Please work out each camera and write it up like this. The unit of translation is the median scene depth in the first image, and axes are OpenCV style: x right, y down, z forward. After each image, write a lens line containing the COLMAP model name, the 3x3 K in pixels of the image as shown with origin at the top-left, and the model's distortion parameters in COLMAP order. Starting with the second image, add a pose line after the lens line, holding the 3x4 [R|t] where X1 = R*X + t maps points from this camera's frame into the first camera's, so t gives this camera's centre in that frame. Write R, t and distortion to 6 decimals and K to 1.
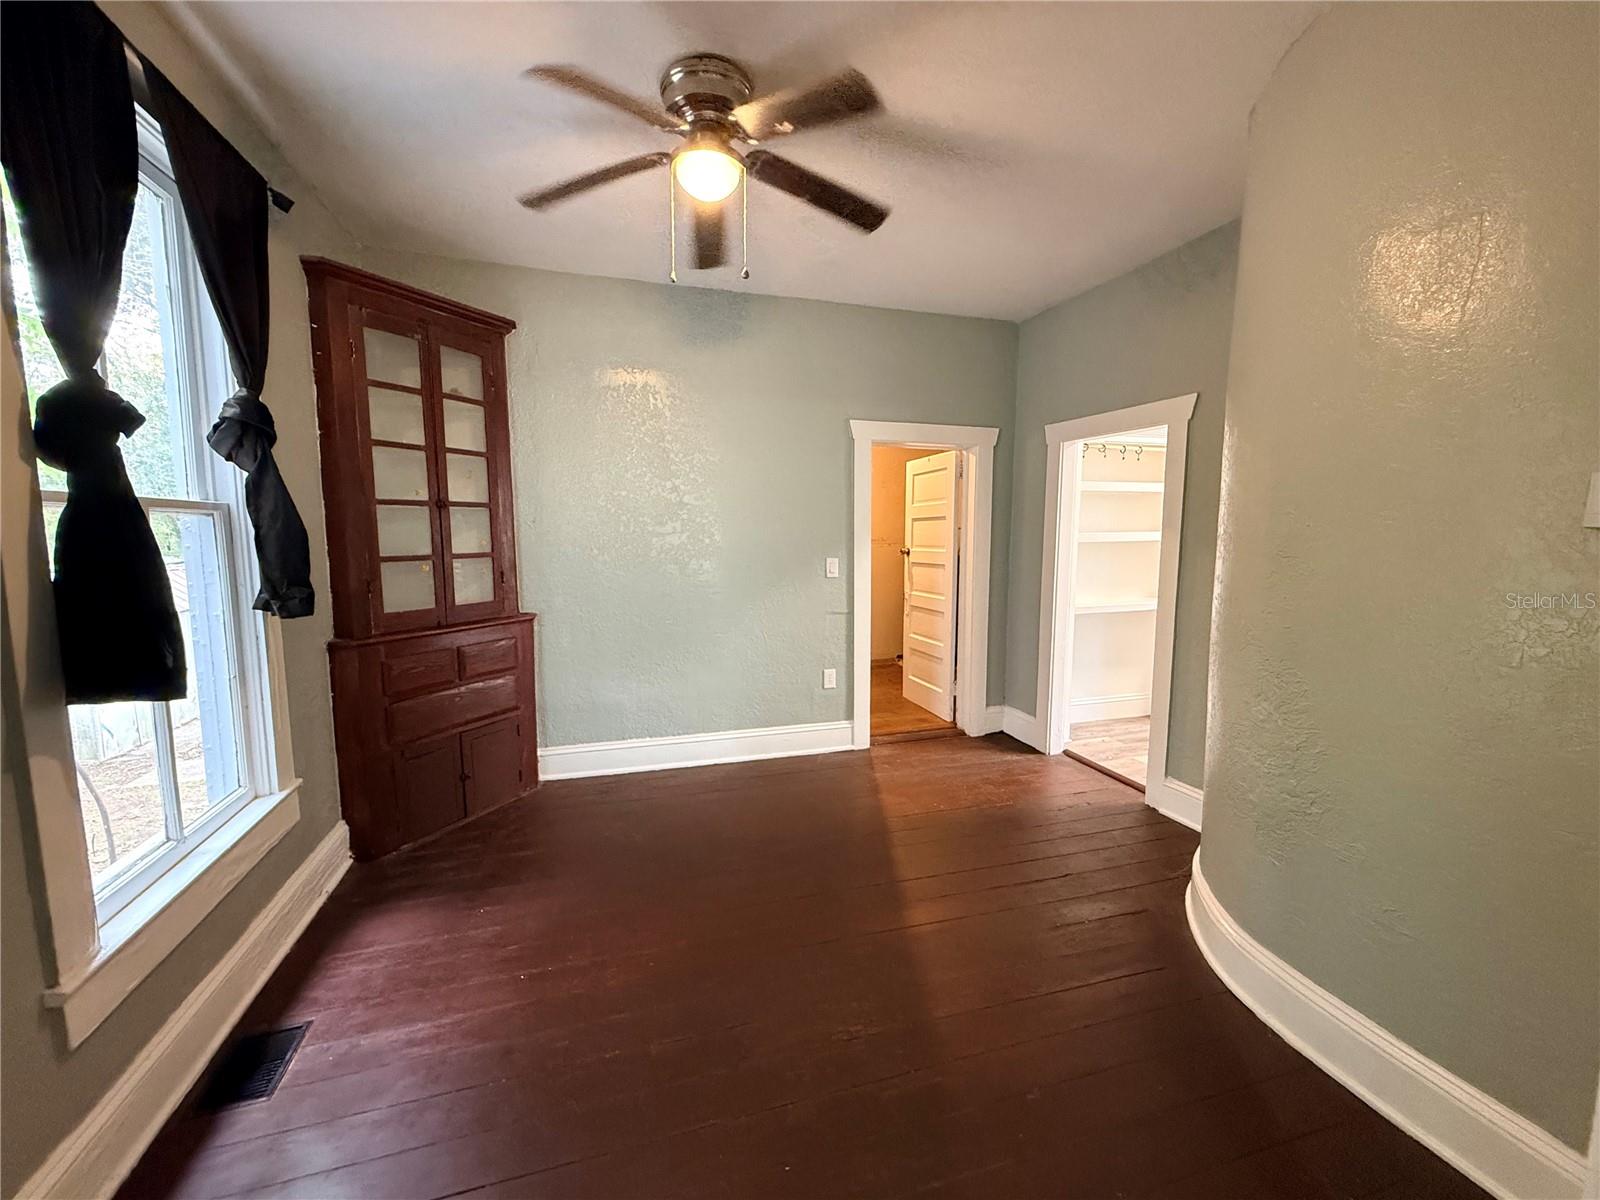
lens RADIAL K [[635.2, 0, 791.6], [0, 635.2, 599.2], [0, 0, 1]] dist [-0.001345, 0.000060]
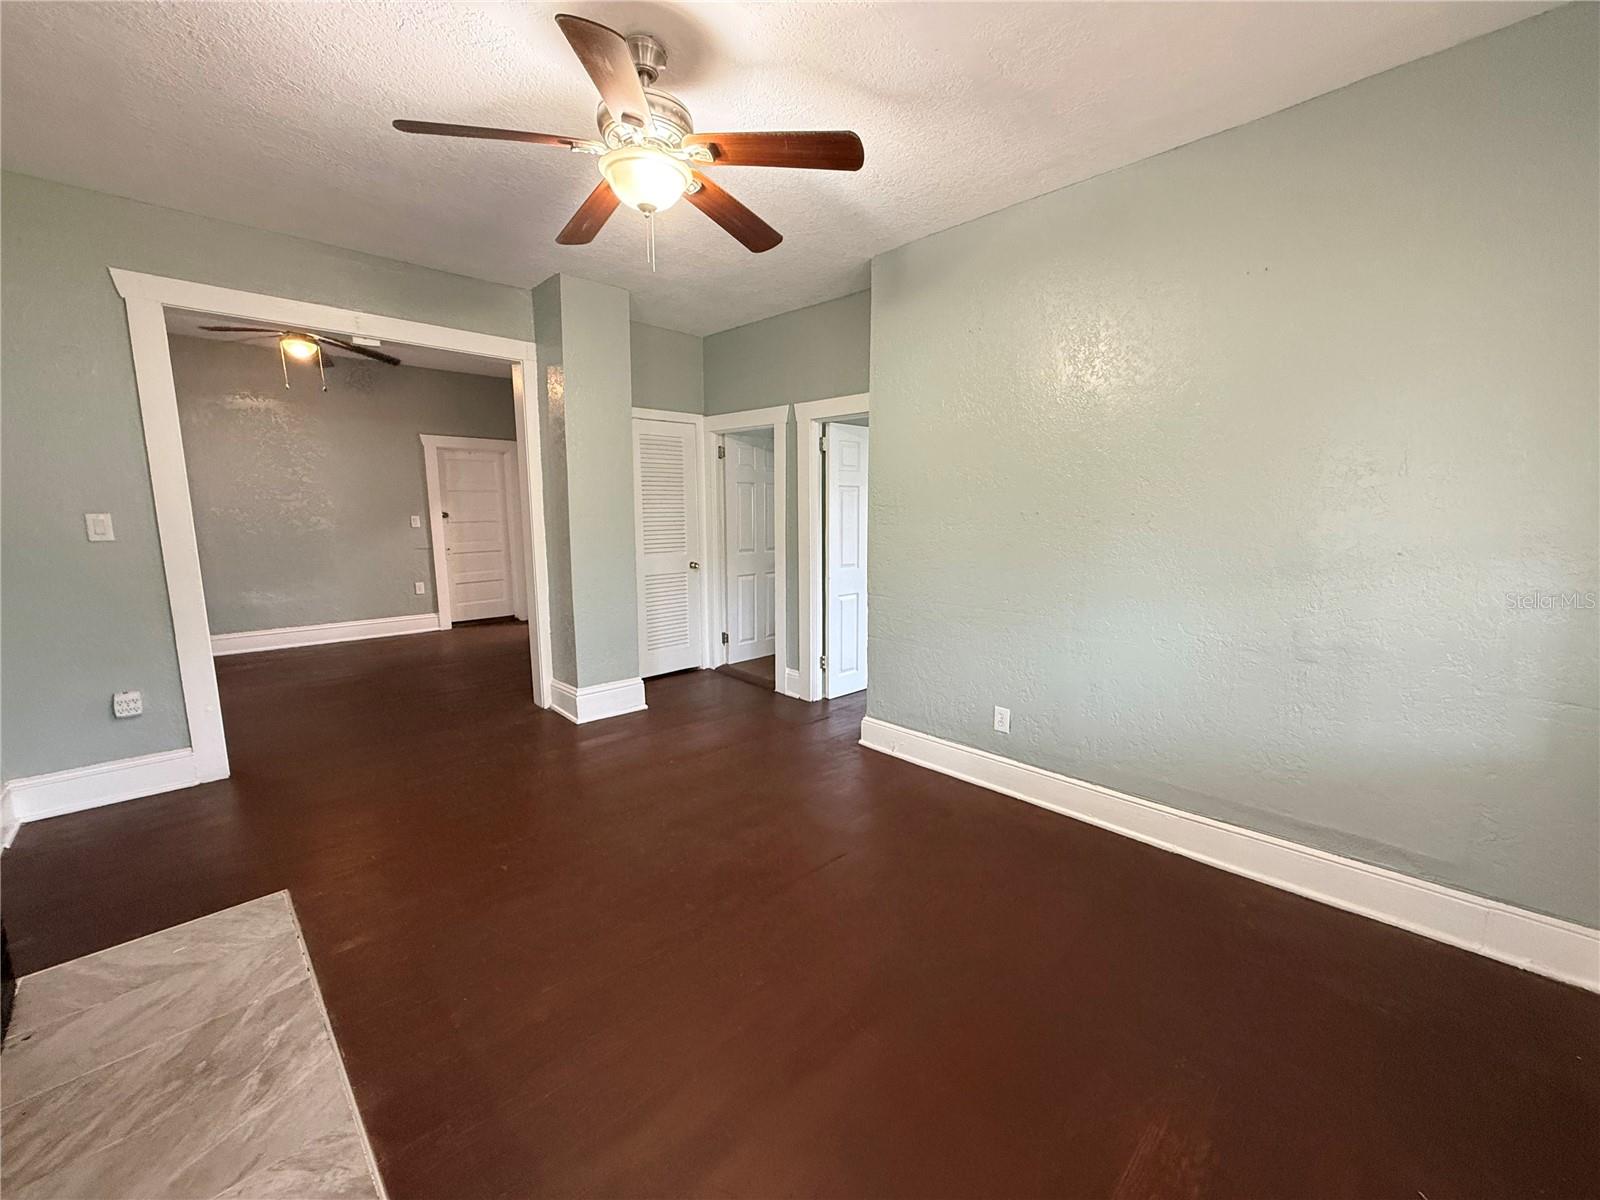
lens RADIAL K [[635.2, 0, 799.1], [0, 635.2, 598.0], [0, 0, 1]] dist [-0.001345, 0.000060]
pose [[0.885860, -0.062264, 0.459755, 0.228693], [0.044880, 0.997807, 0.048656, 0.148961], [-0.461776, -0.022469, 0.886712, -1.241697]]
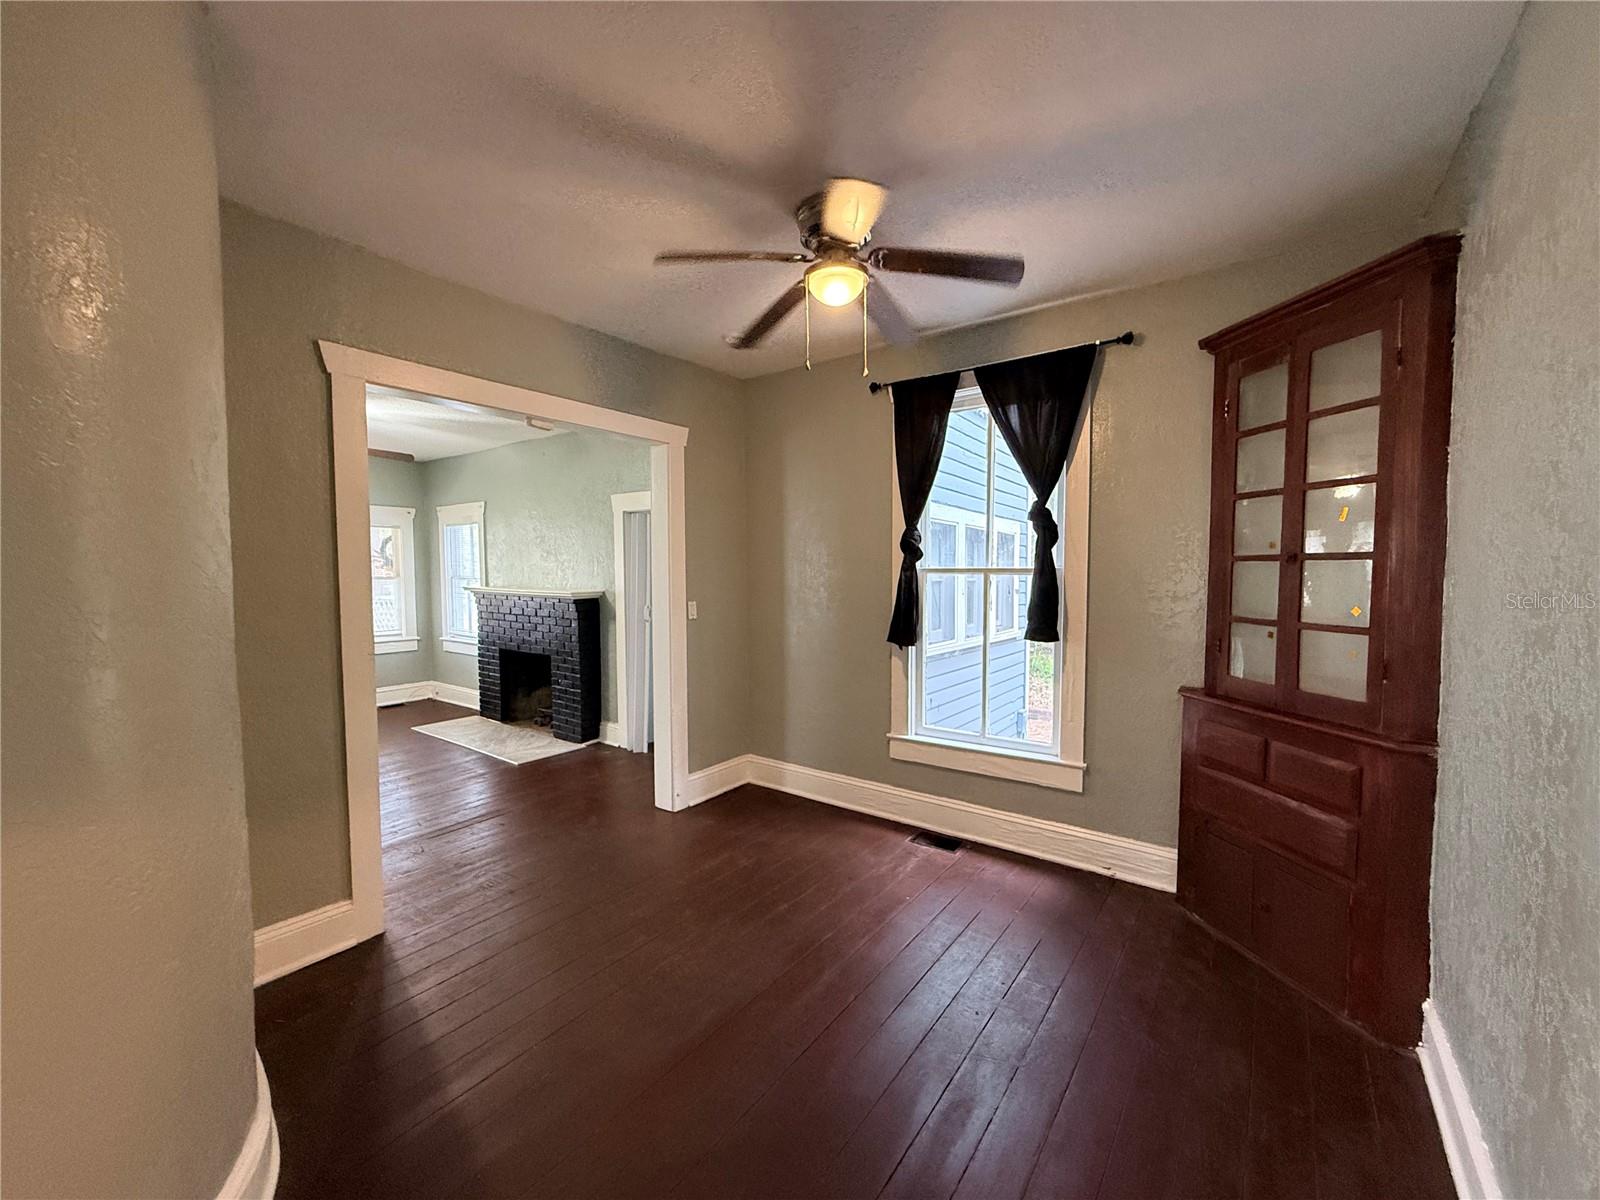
lens RADIAL K [[635.2, 0, 791.3], [0, 635.2, 602.9], [0, 0, 1]] dist [-0.001345, 0.000060]
pose [[-0.801364, 0.036472, -0.597064, 0.400642], [-0.060818, 0.987999, 0.141981, -0.162346], [0.595077, 0.150091, -0.789529, 1.214793]]
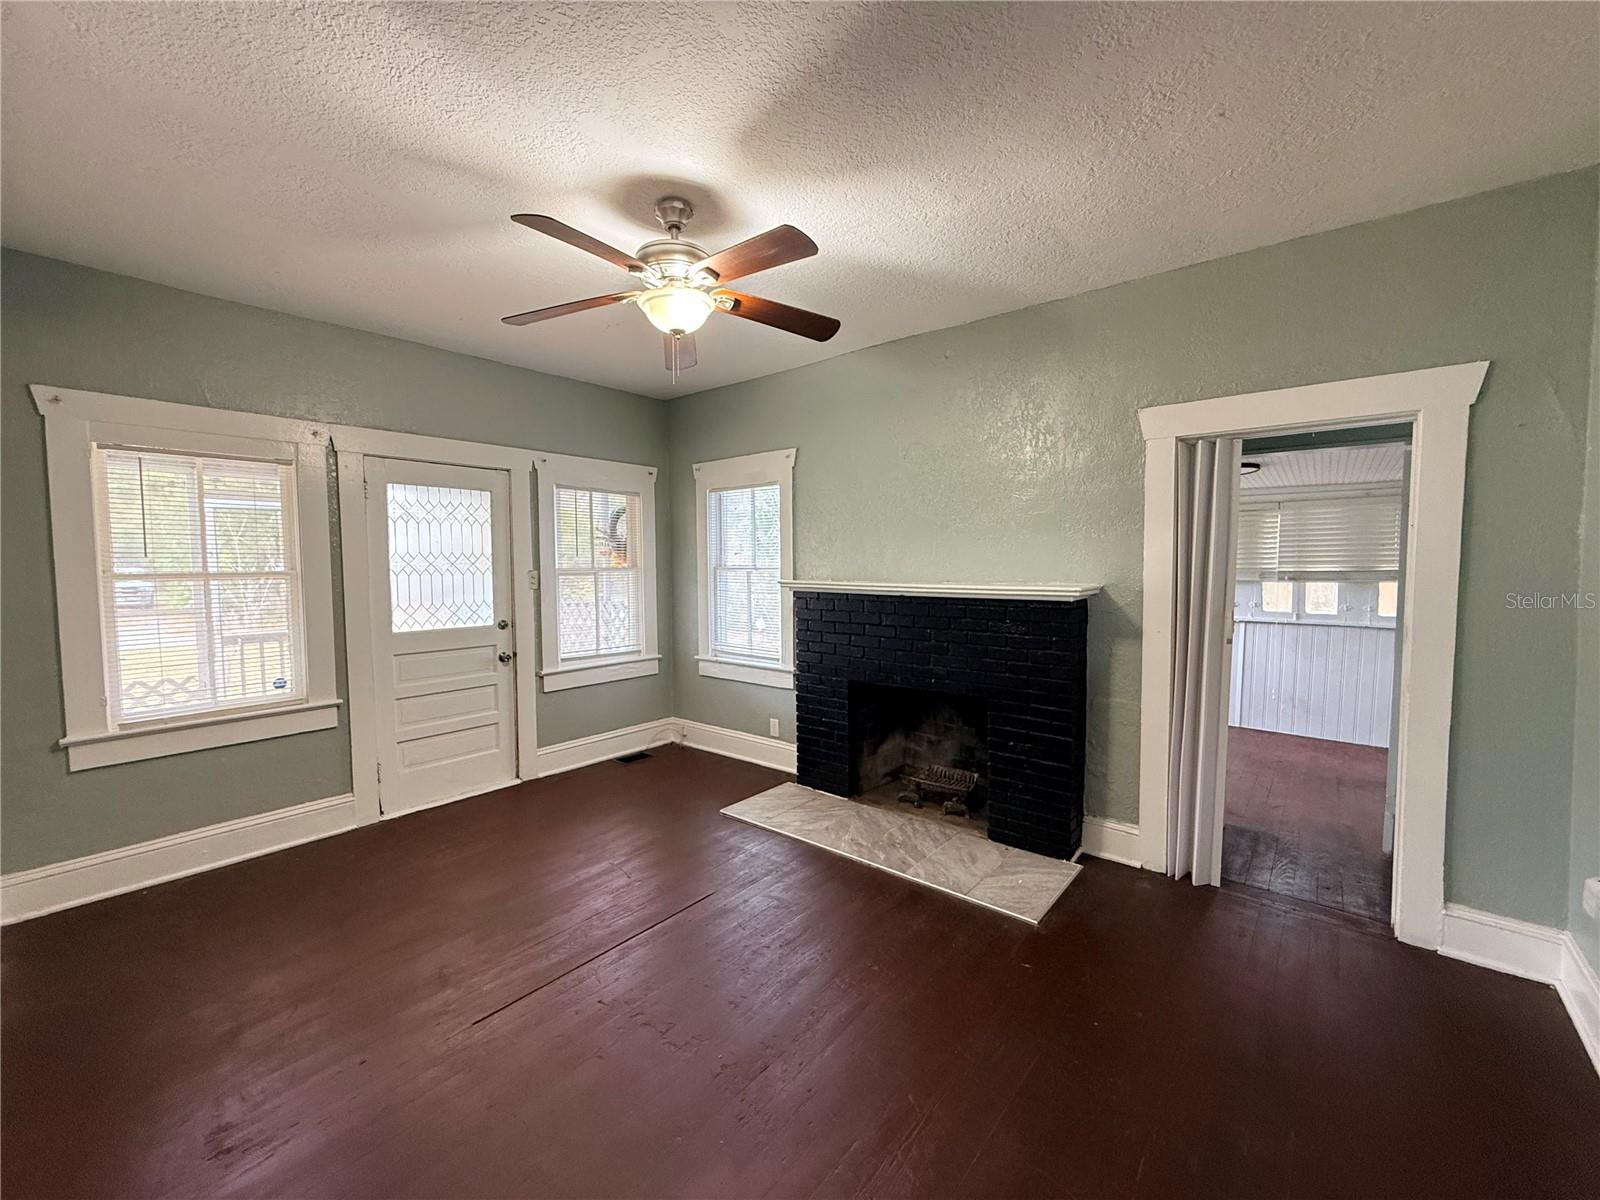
lens RADIAL K [[635.2, 0, 794.9], [0, 635.2, 602.2], [0, 0, 1]] dist [-0.001345, 0.000060]
pose [[-0.835680, 0.039713, -0.547779, 0.697828], [-0.050302, 0.987656, 0.148342, -0.012483], [0.546909, 0.151520, -0.823367, 0.080786]]
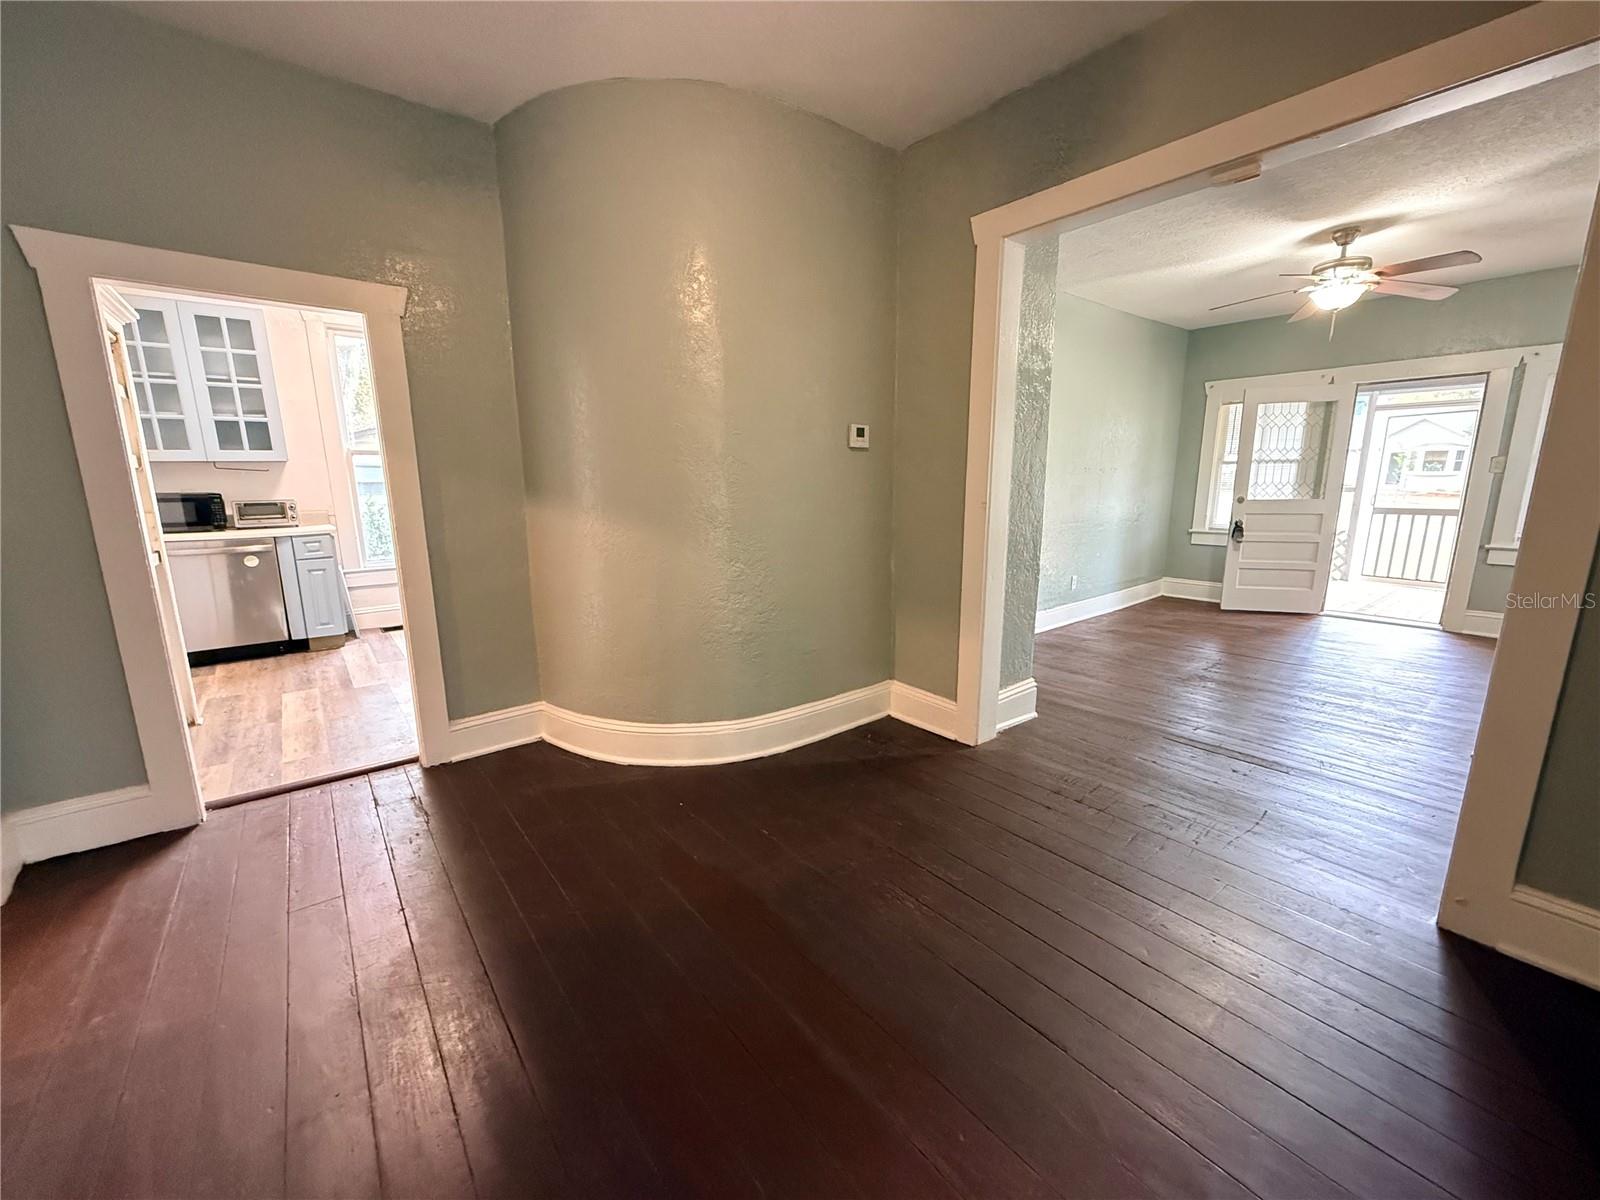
lens RADIAL K [[635.2, 0, 797.6], [0, 635.2, 599.5], [0, 0, 1]] dist [-0.001345, 0.000060]
pose [[-0.372363, -0.172918, 0.911836, -0.411014], [0.106661, 0.968007, 0.227127, -0.048559], [-0.921938, 0.181831, -0.342007, 0.835256]]
